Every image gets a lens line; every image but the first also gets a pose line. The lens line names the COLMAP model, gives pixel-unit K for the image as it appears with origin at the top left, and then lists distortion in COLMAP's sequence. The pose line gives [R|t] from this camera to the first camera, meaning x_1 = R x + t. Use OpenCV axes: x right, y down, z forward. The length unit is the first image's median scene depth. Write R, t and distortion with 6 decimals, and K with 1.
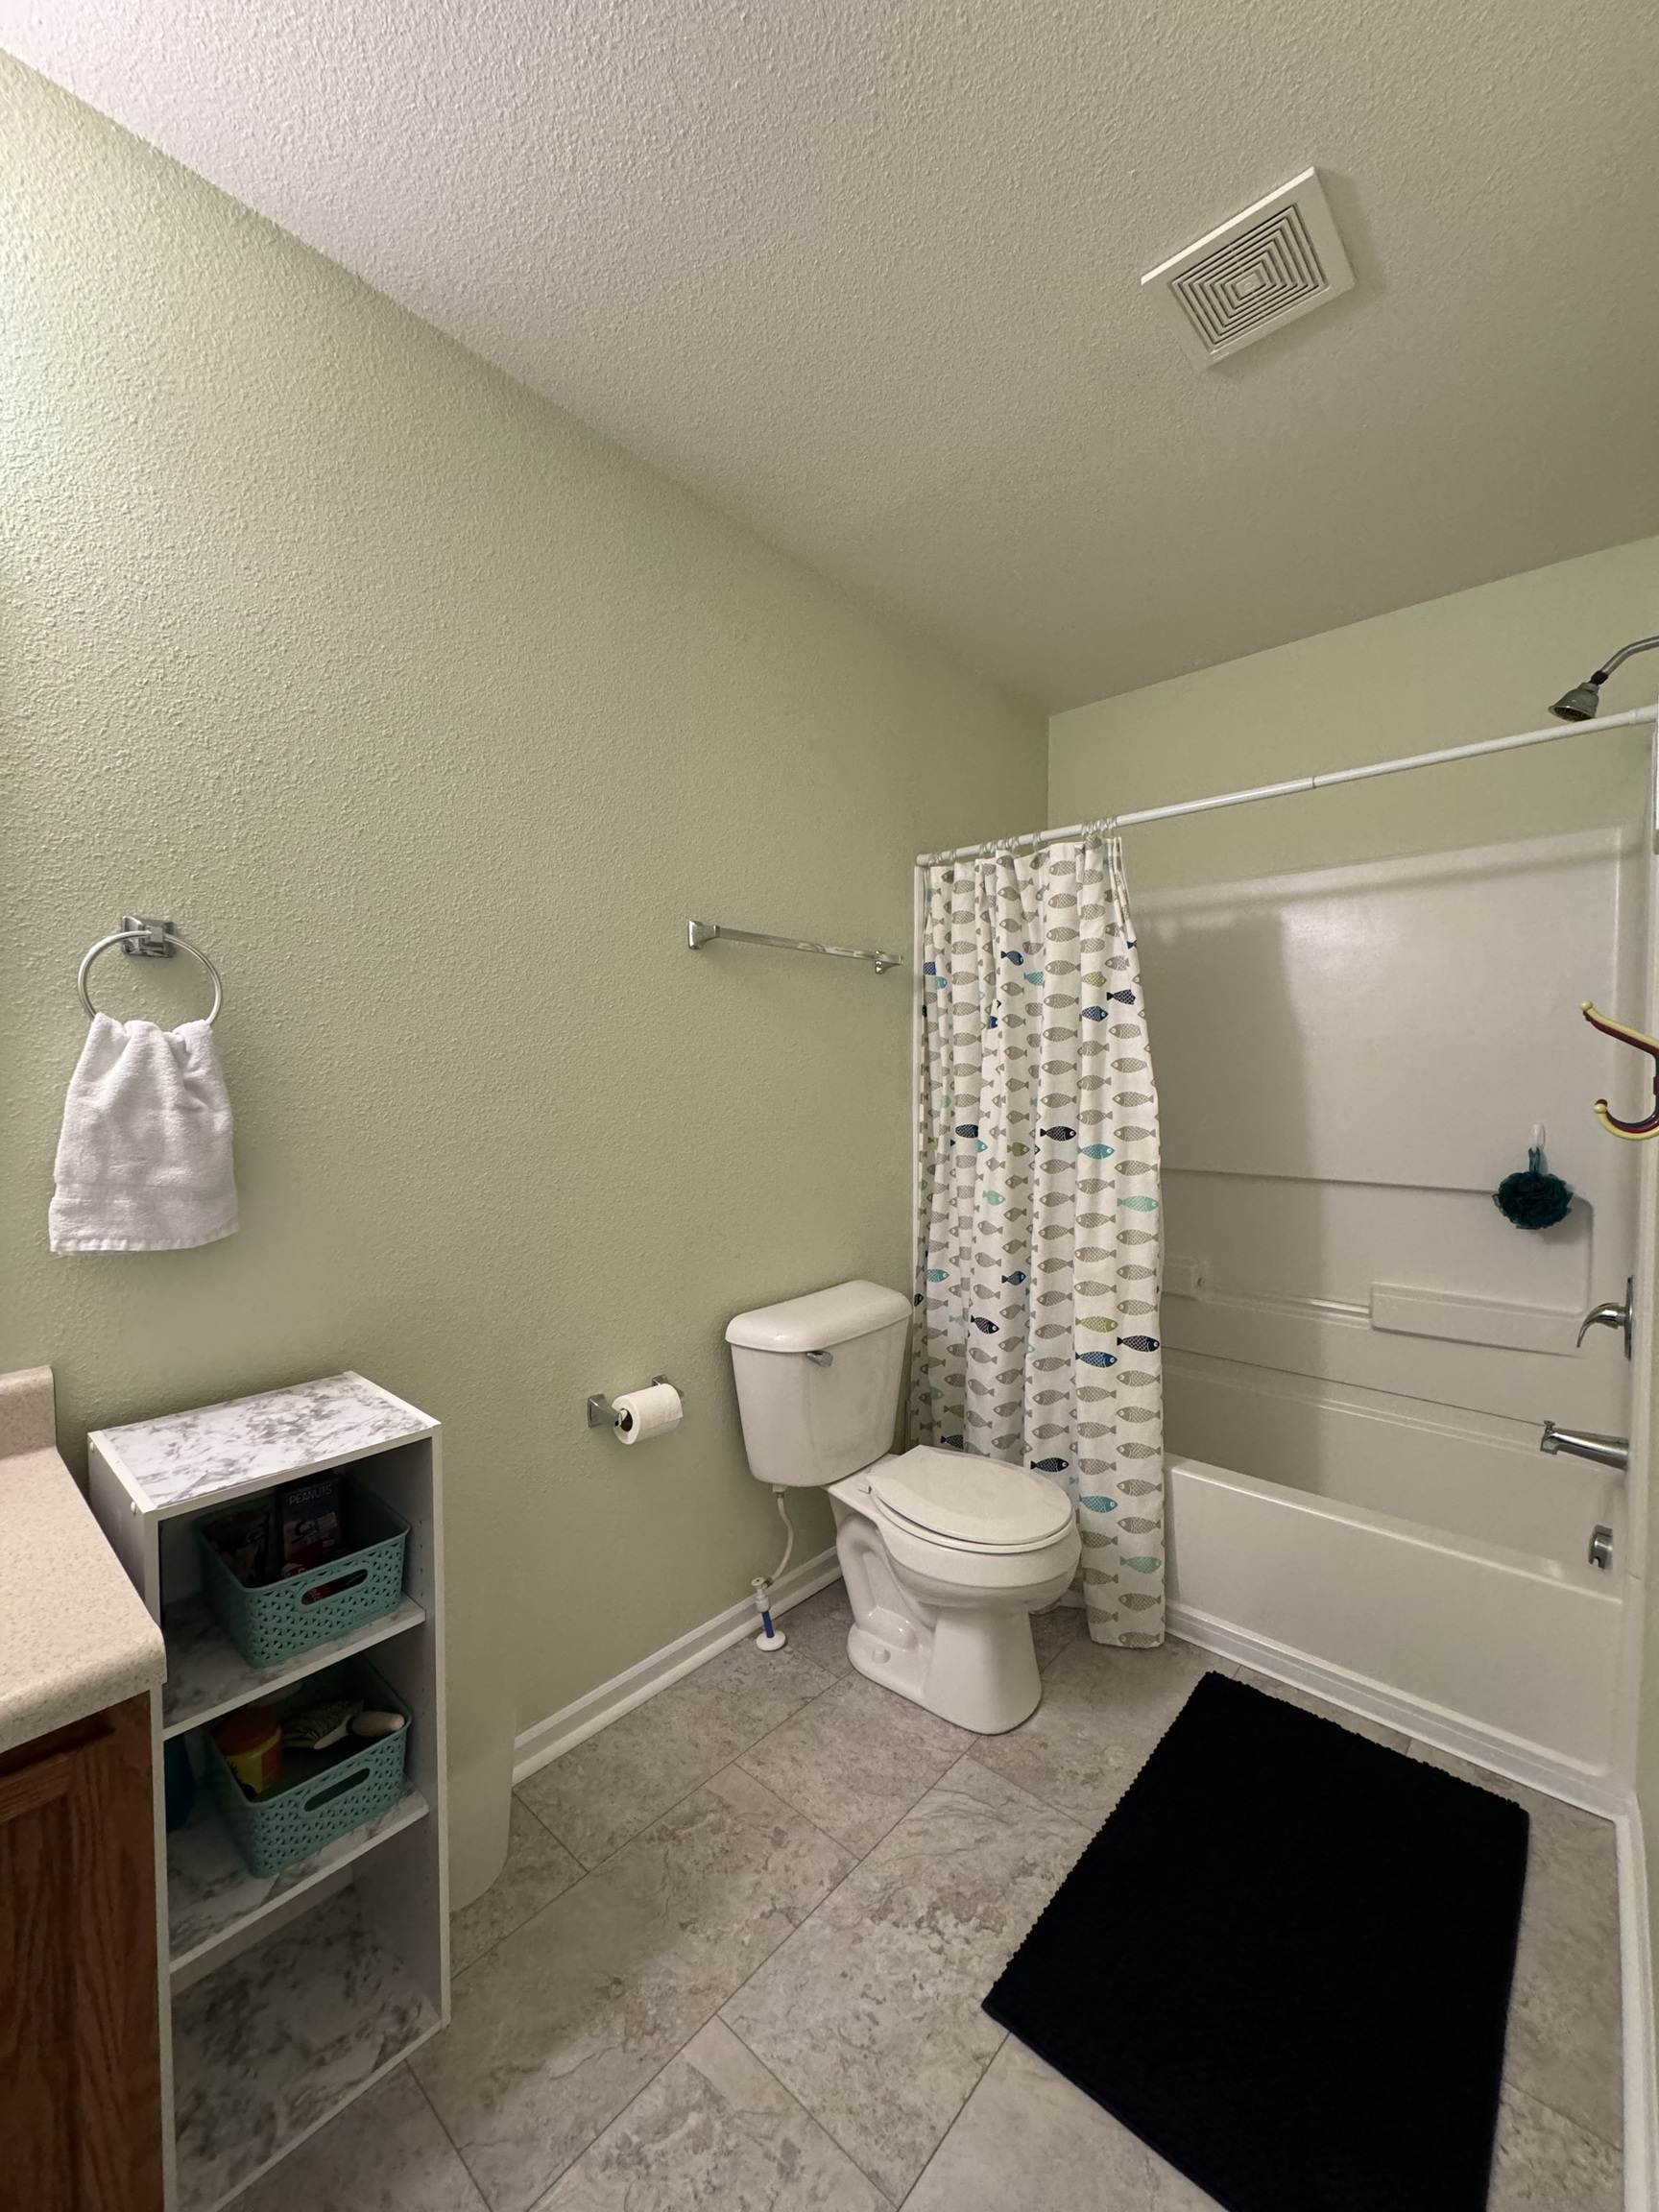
lens RADIAL K [[877.7, 0, 829.3], [0, 877.7, 1096.1], [0, 0, 1]] dist [0.000855, 0.000379]
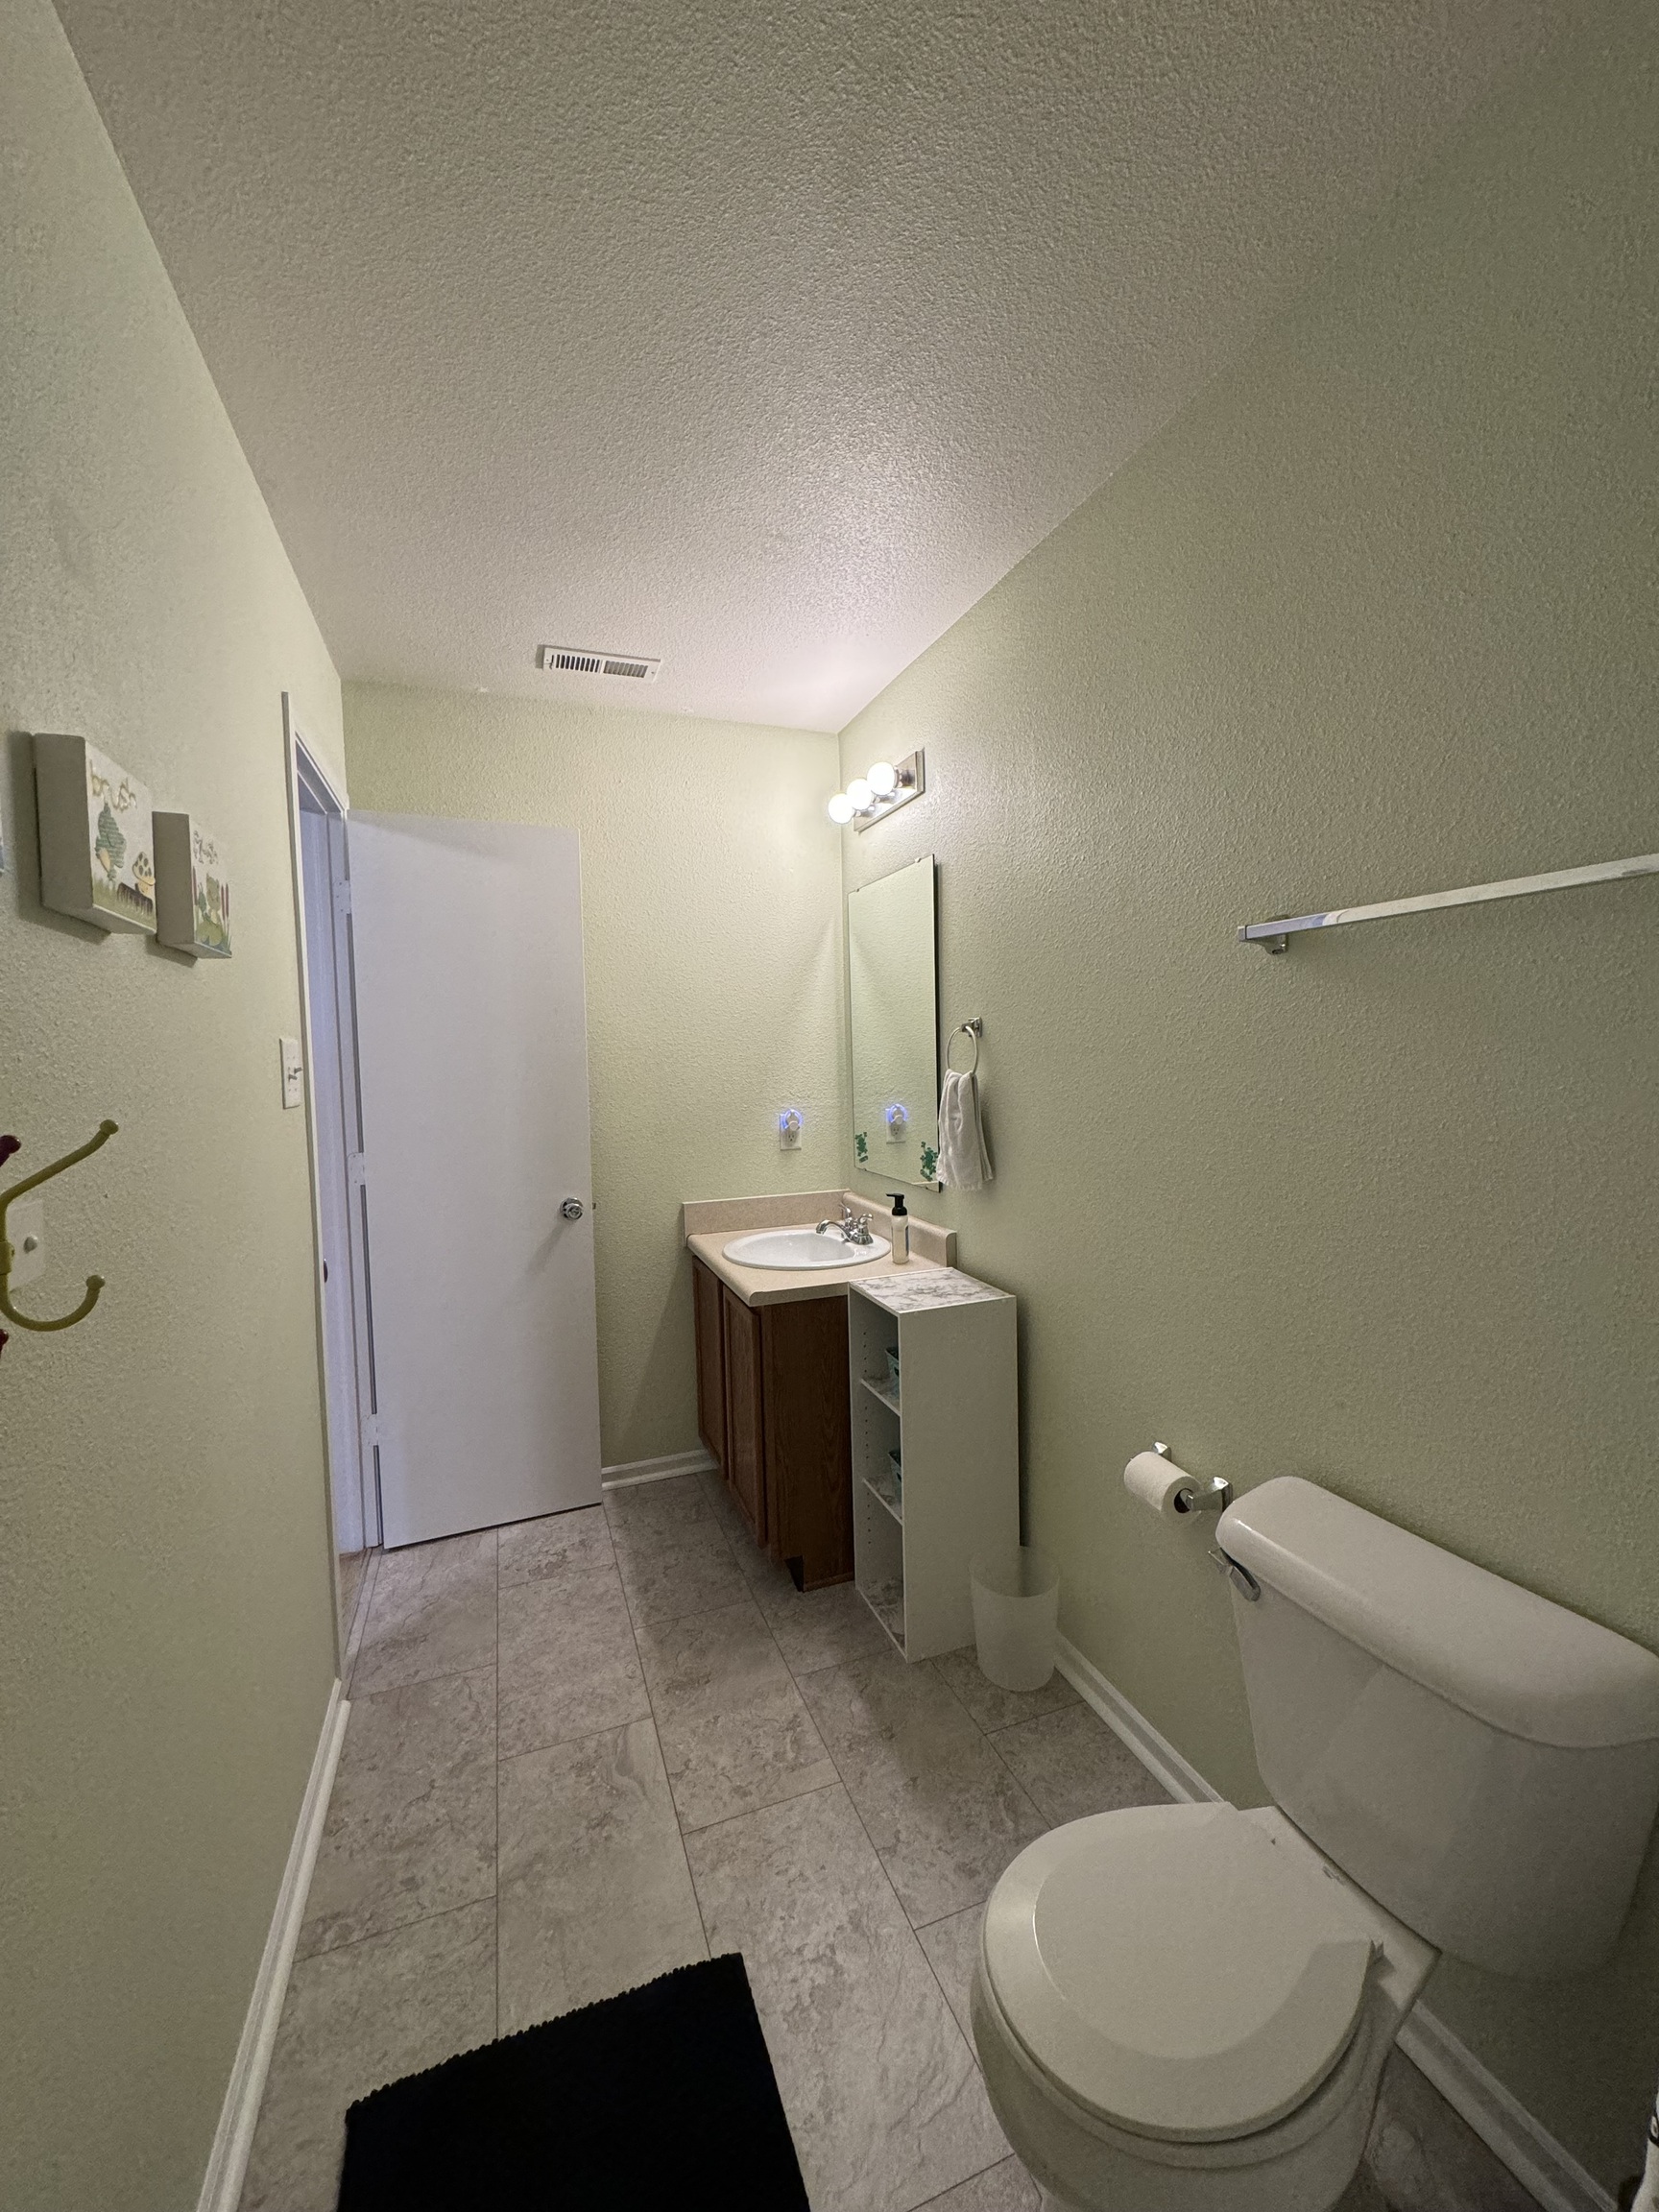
lens RADIAL K [[877.7, 0, 831.6], [0, 877.7, 1103.9], [0, 0, 1]] dist [0.000855, 0.000379]
pose [[-0.458004, 0.063208, -0.886700, 1.007847], [-0.000180, 0.997462, 0.071197, -0.139467], [0.888950, 0.032768, -0.456830, 1.510055]]
